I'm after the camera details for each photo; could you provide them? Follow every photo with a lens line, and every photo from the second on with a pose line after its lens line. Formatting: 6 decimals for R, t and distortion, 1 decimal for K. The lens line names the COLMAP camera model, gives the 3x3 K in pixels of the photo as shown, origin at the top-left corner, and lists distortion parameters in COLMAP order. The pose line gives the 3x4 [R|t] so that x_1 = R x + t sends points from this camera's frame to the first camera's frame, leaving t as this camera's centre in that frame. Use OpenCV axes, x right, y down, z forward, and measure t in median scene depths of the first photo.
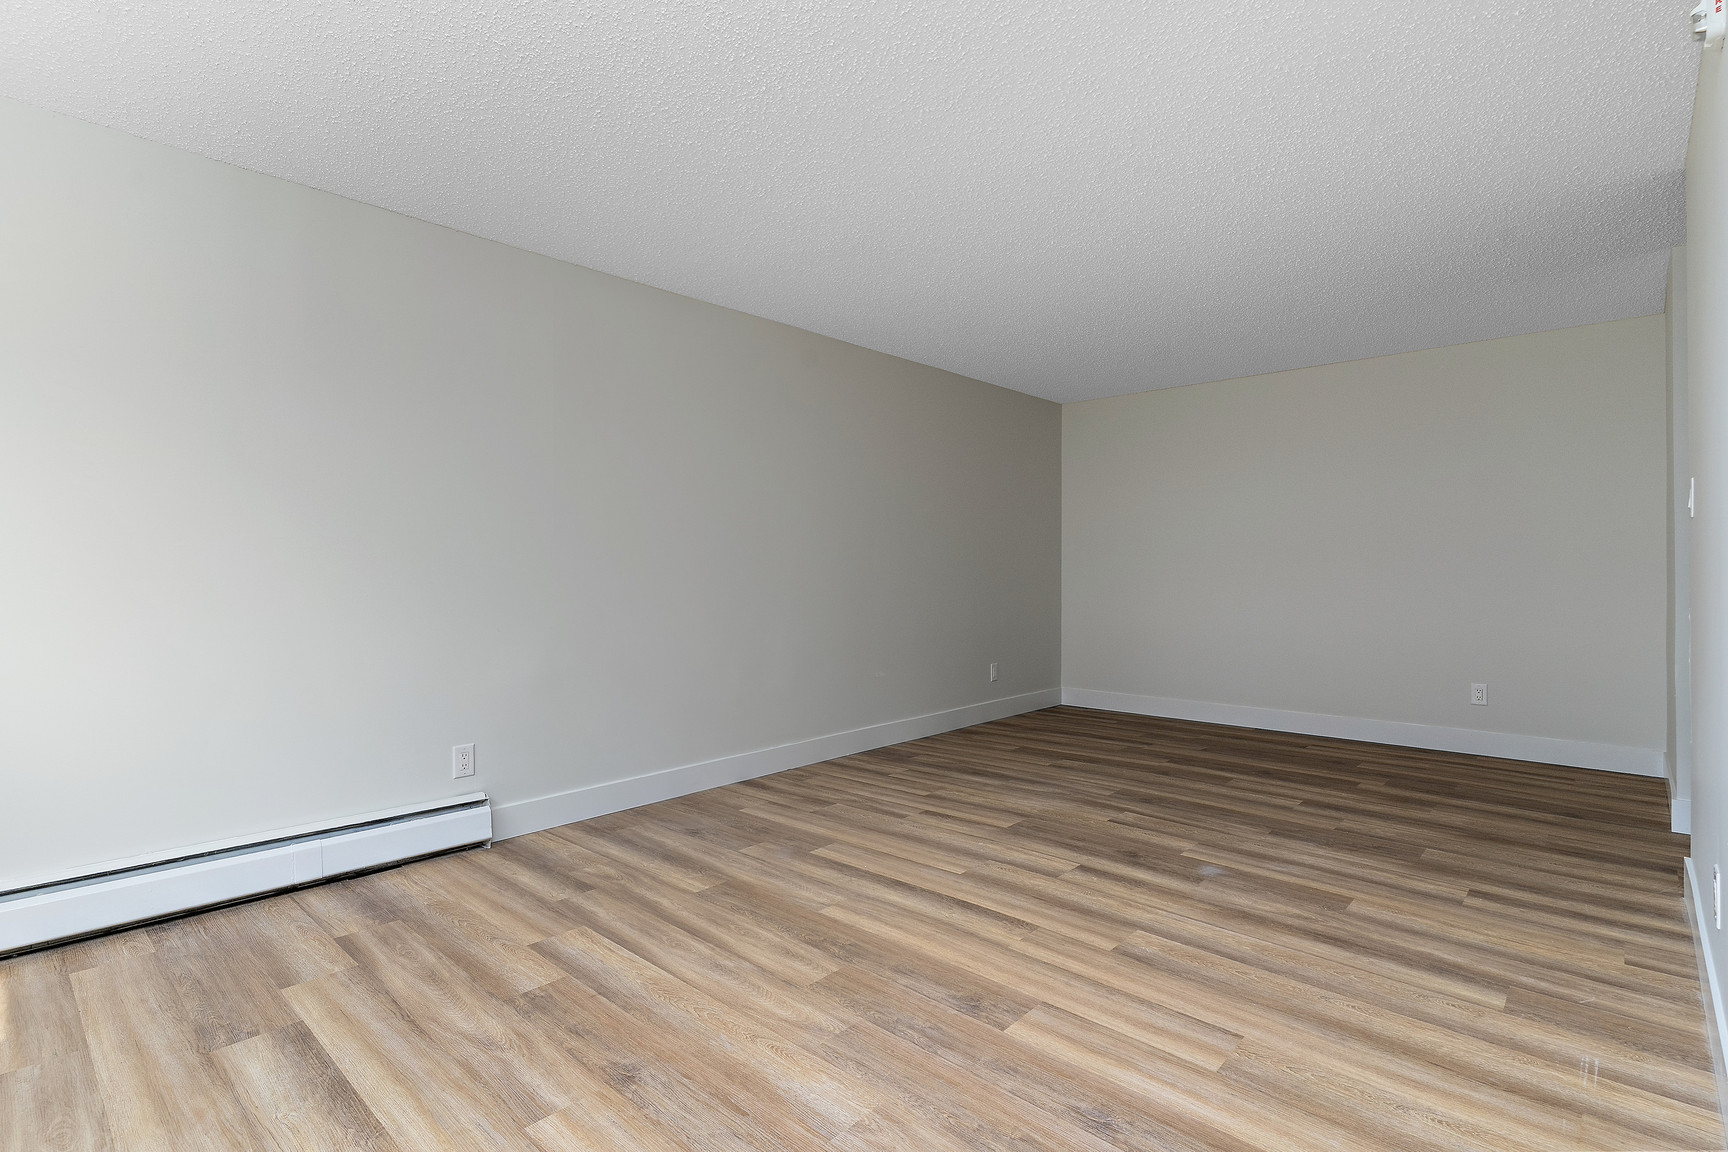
lens RADIAL K [[831.1, 0, 855.4], [0, 831.1, 578.0], [0, 0, 1]] dist [0.001644, 0.000341]
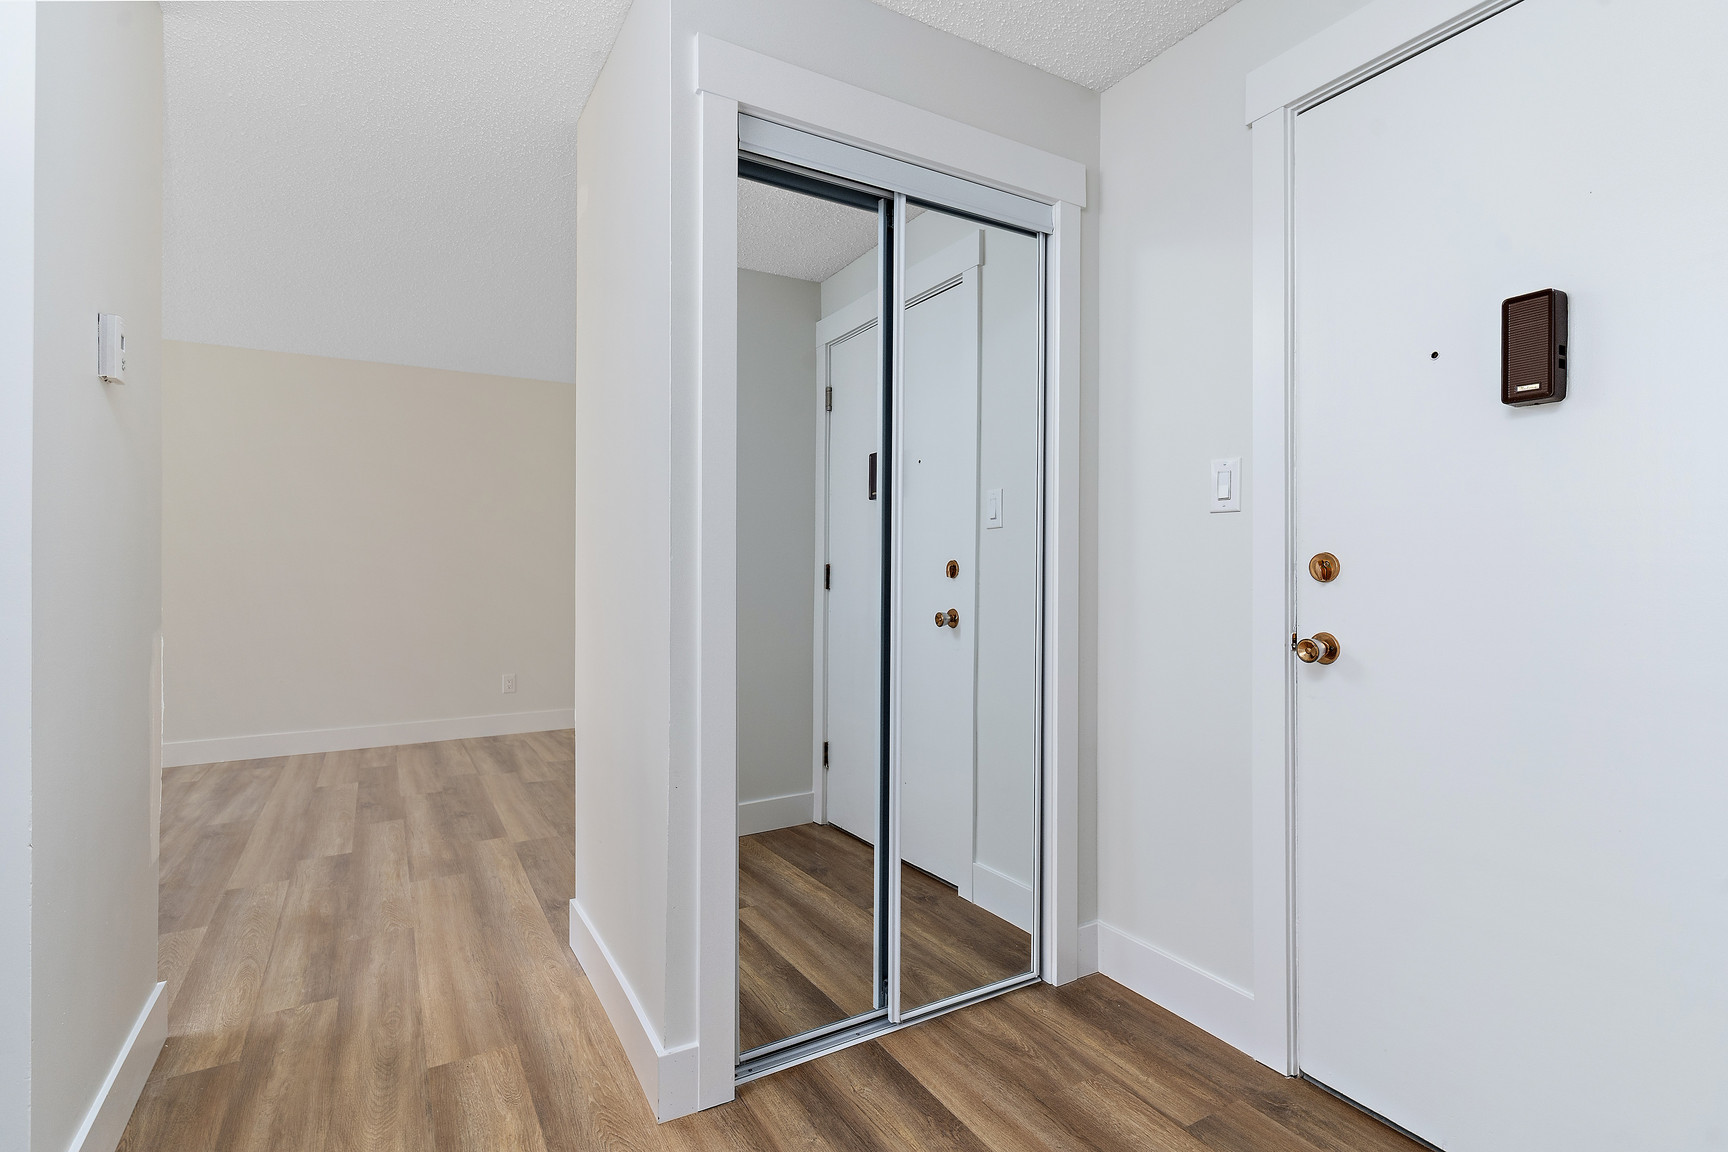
lens RADIAL K [[831.1, 0, 876.2], [0, 831.1, 574.1], [0, 0, 1]] dist [0.001644, 0.000341]
pose [[0.961015, -0.000170, -0.276496, 1.668435], [-0.001207, 0.999988, -0.004810, -0.010207], [0.276494, 0.004956, 0.961003, 0.448177]]
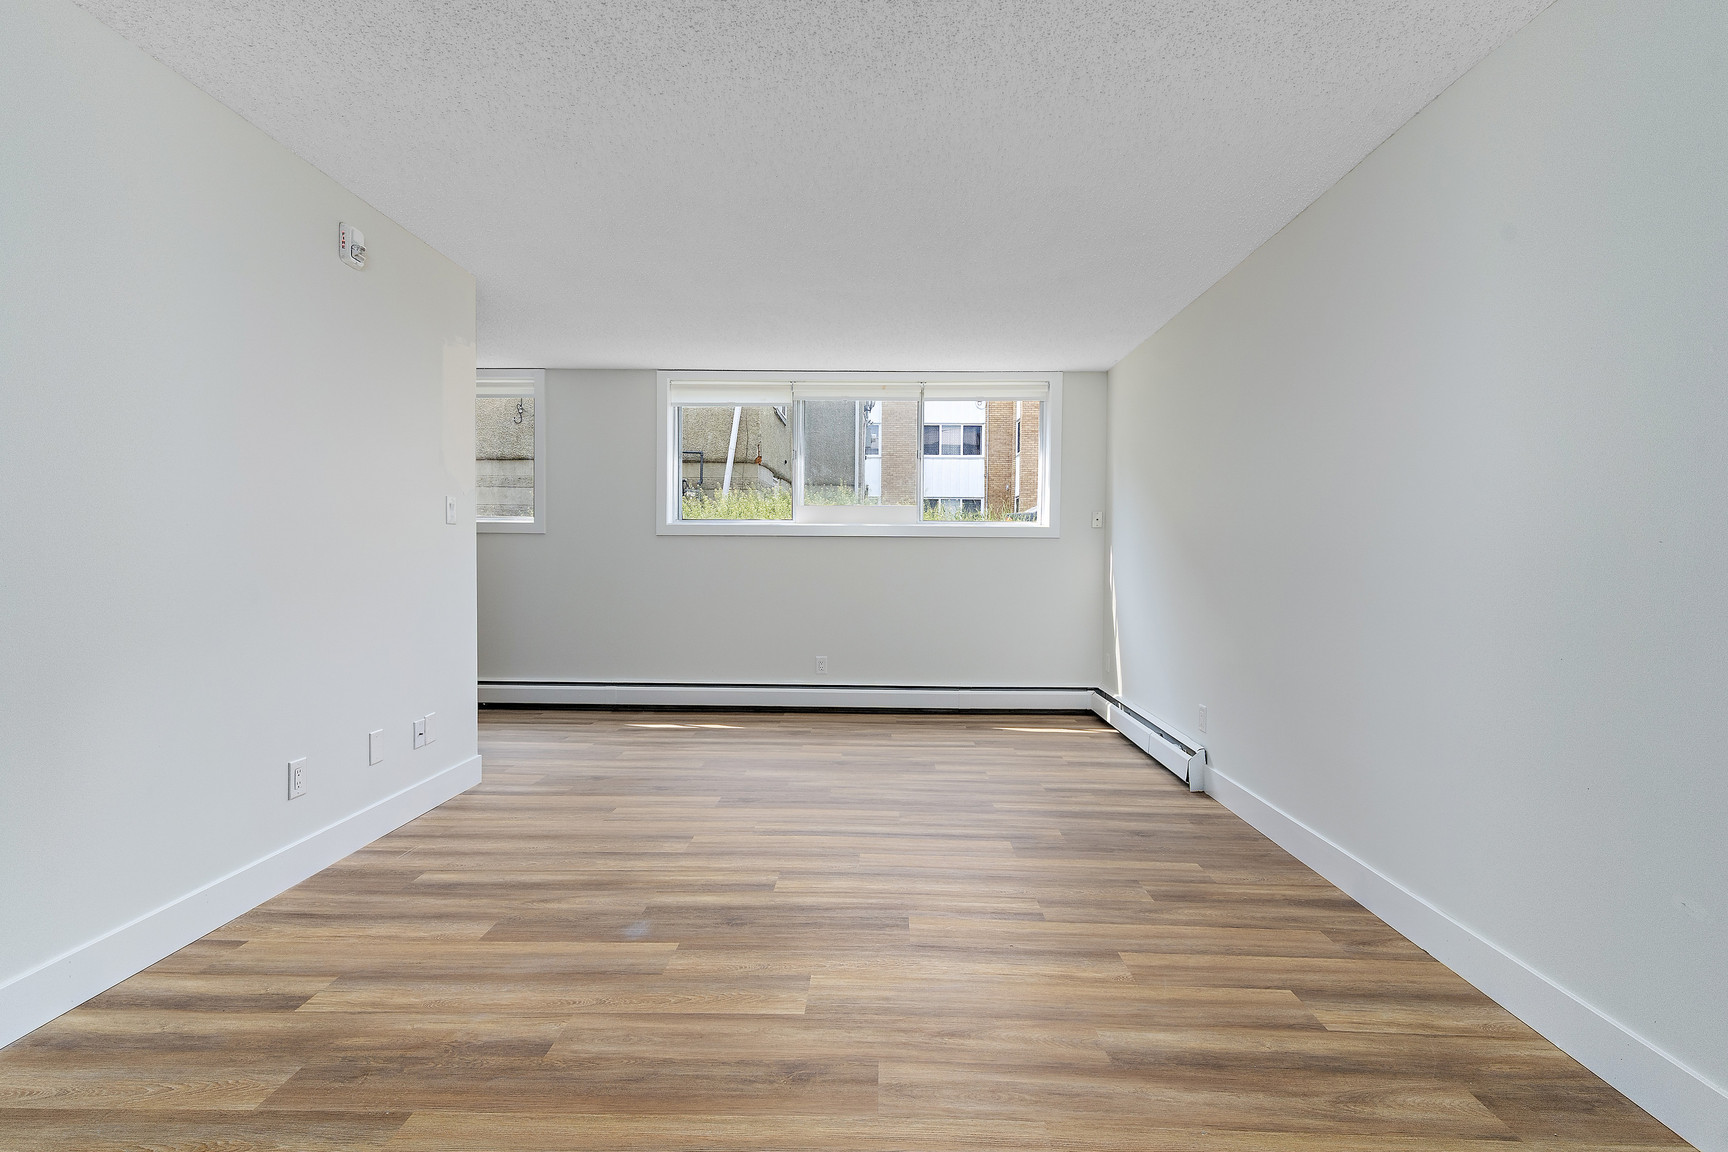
lens RADIAL K [[831.1, 0, 860.5], [0, 831.1, 565.3], [0, 0, 1]] dist [0.001644, 0.000341]
pose [[-0.746822, 0.001841, -0.665022, 0.818149], [-0.014615, 0.999709, 0.019181, -0.024426], [0.664863, 0.024044, -0.746578, 1.772870]]
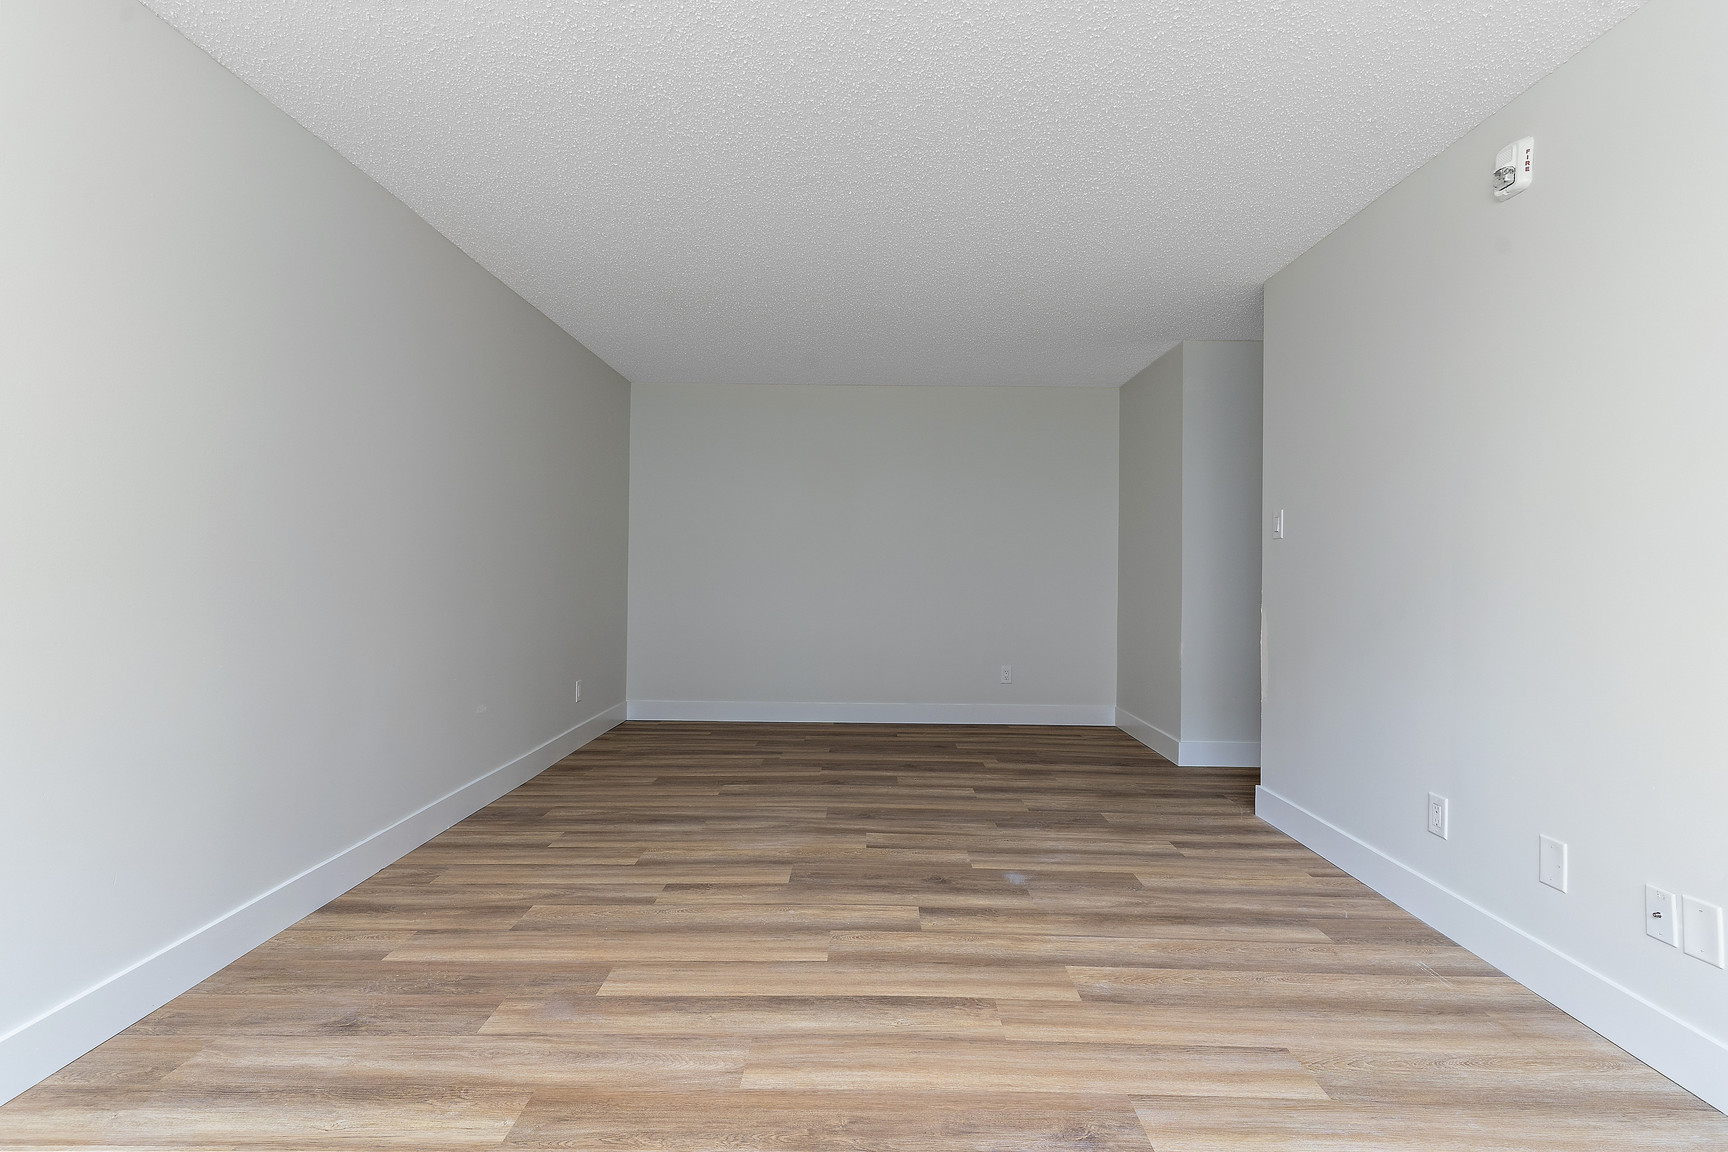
lens RADIAL K [[831.1, 0, 861.6], [0, 831.1, 570.7], [0, 0, 1]] dist [0.001644, 0.000341]
pose [[0.736180, 0.008914, 0.676727, -0.381530], [-0.005342, 0.999959, -0.007360, -0.003312], [-0.676765, 0.001803, 0.736197, 0.406009]]
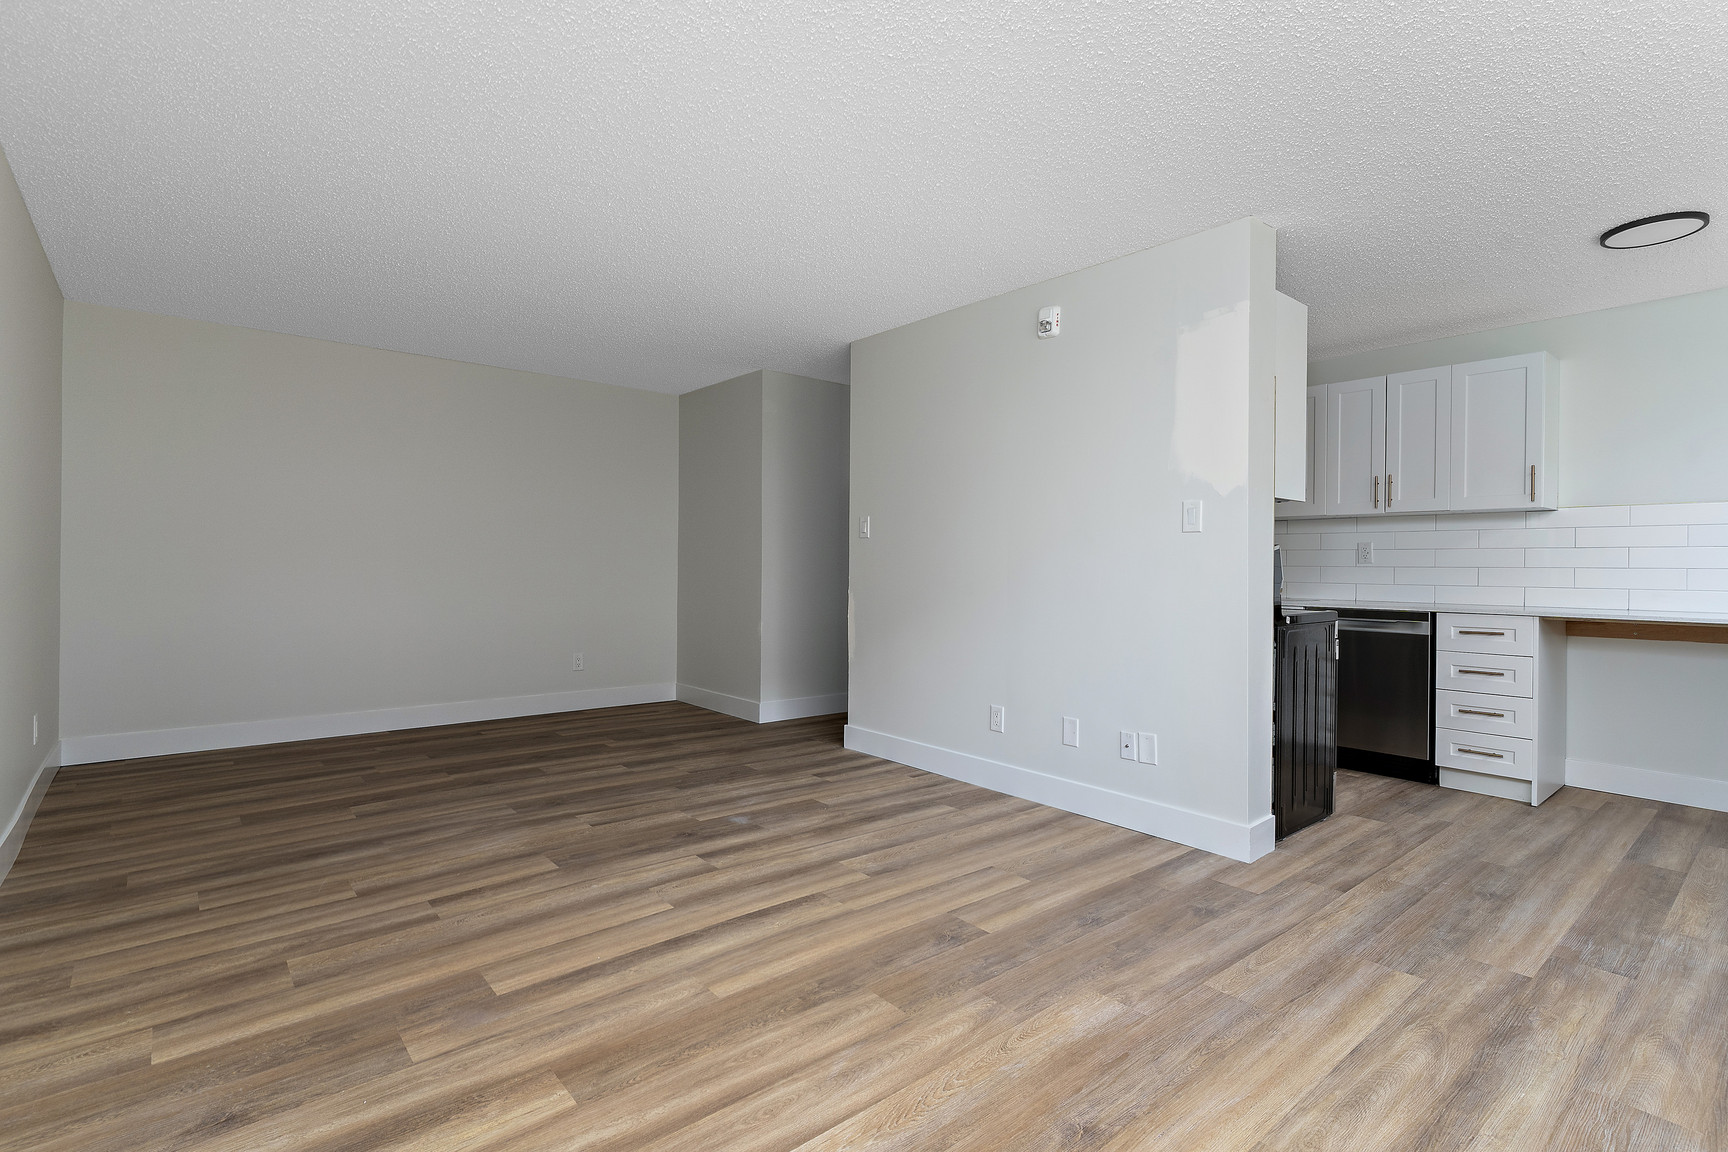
lens RADIAL K [[831.1, 0, 876.2], [0, 831.1, 573.9], [0, 0, 1]] dist [0.001644, 0.000341]
pose [[0.105721, -0.008454, 0.994360, -0.729529], [-0.001945, 0.999960, 0.008709, -0.006747], [-0.994394, -0.002855, 0.105700, 0.696162]]
